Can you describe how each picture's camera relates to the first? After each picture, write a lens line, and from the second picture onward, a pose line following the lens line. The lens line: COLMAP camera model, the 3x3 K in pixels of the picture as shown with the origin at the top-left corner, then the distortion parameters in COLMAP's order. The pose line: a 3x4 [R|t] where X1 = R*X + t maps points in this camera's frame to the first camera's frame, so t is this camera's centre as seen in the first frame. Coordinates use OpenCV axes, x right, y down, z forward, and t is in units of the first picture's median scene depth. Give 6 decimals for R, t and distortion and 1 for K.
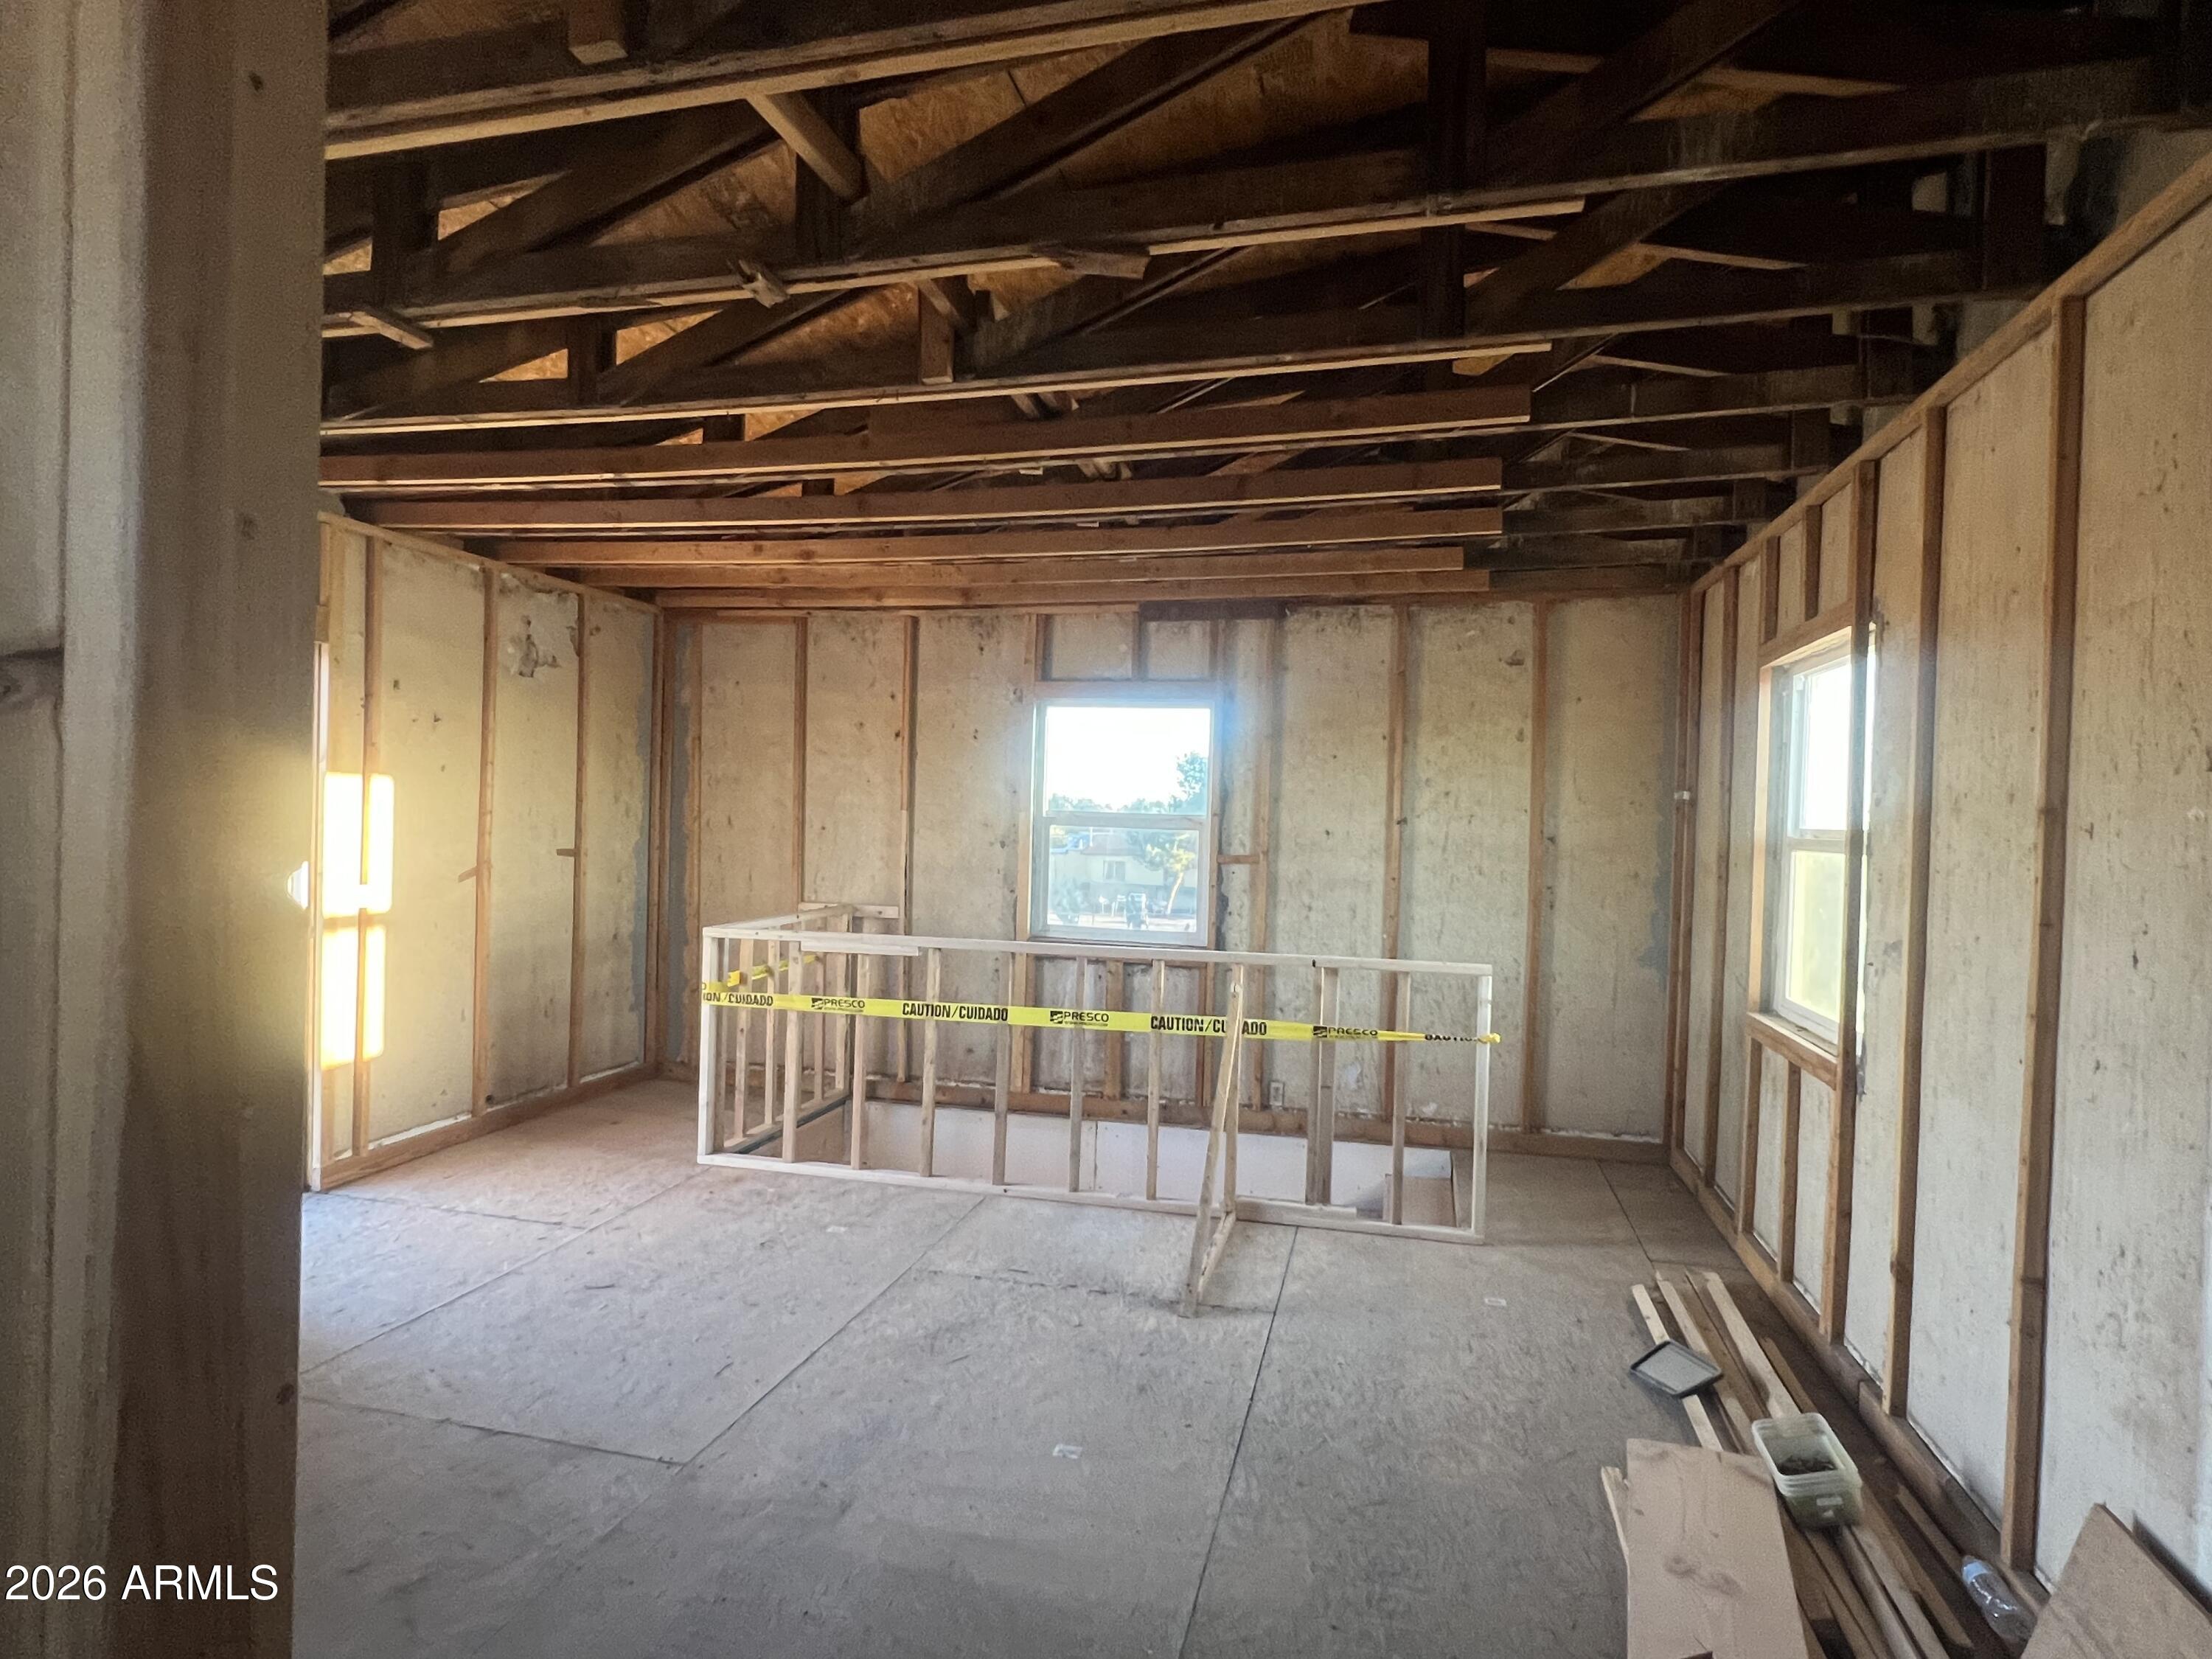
lens RADIAL K [[1165.2, 0, 1106.0], [0, 1165.2, 829.5], [0, 0, 1]] dist [0.000895, 0.000777]
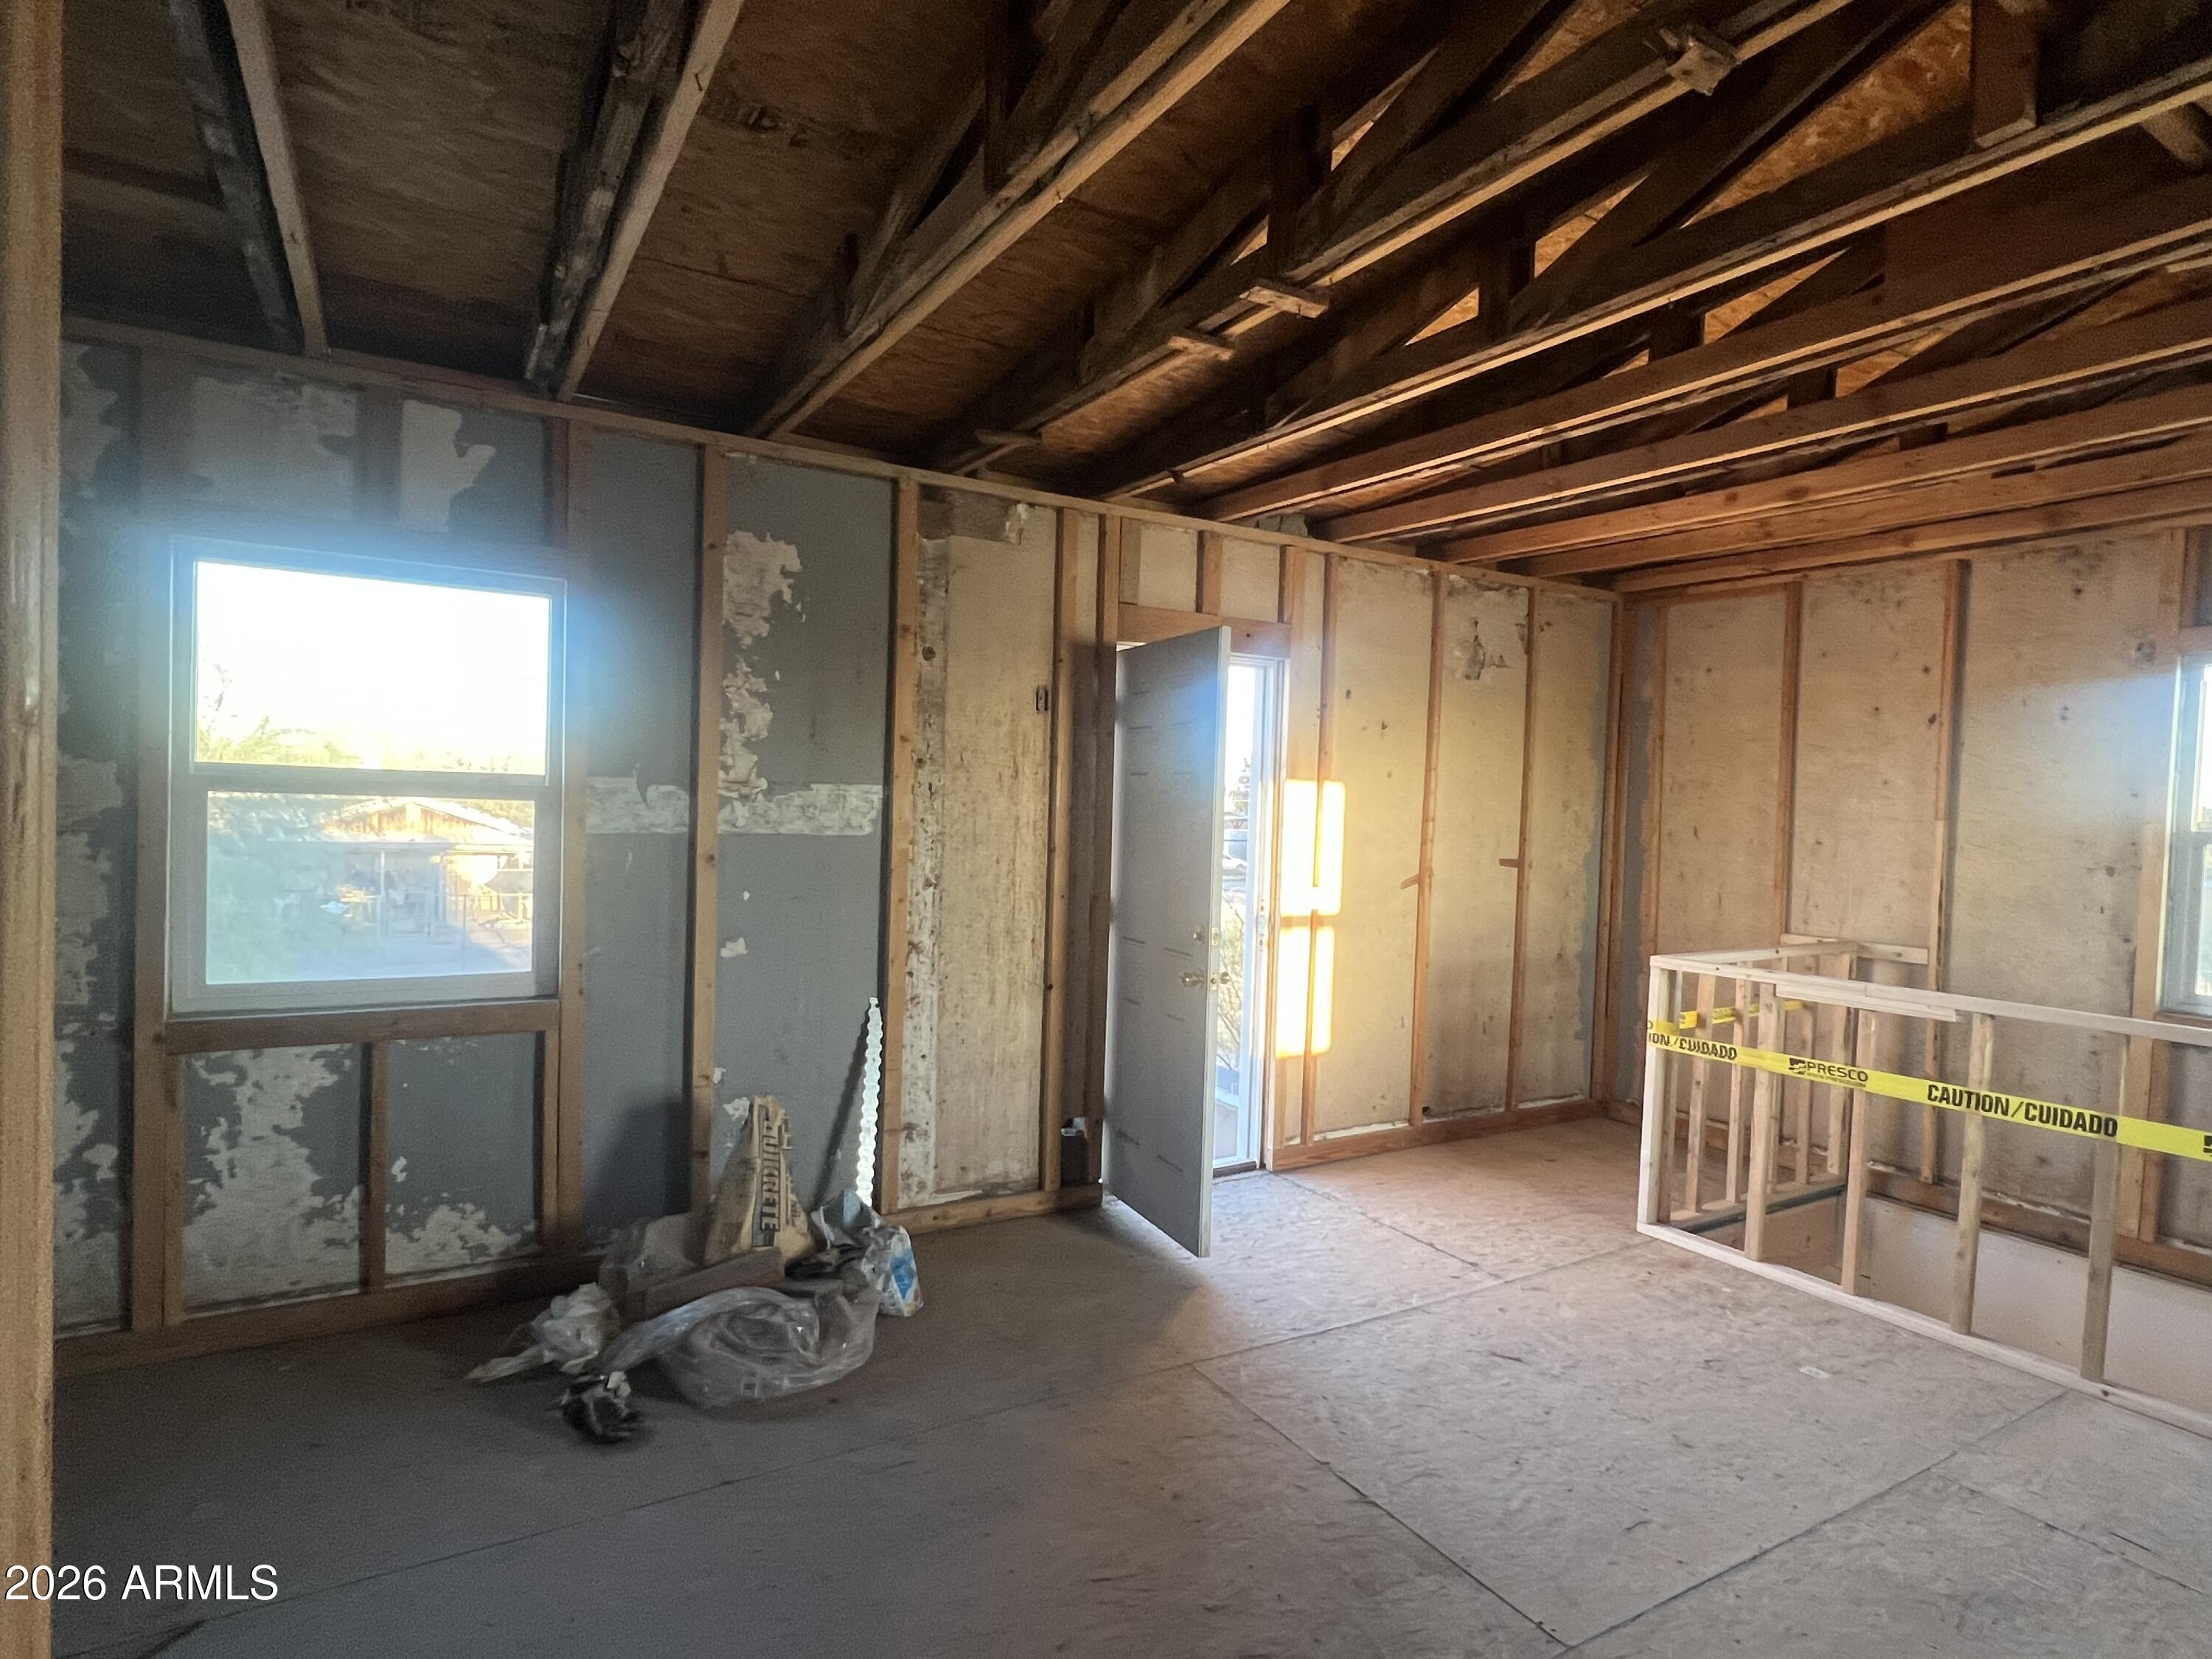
lens RADIAL K [[1187.4, 0, 1107.0], [0, 1187.4, 841.3], [0, 0, 1]] dist [-0.003078, 0.000989]
pose [[0.705216, 0.018942, -0.708740, -0.013286], [-0.019906, 0.999778, 0.006913, 0.002414], [0.708713, 0.009233, 0.705436, 0.105449]]
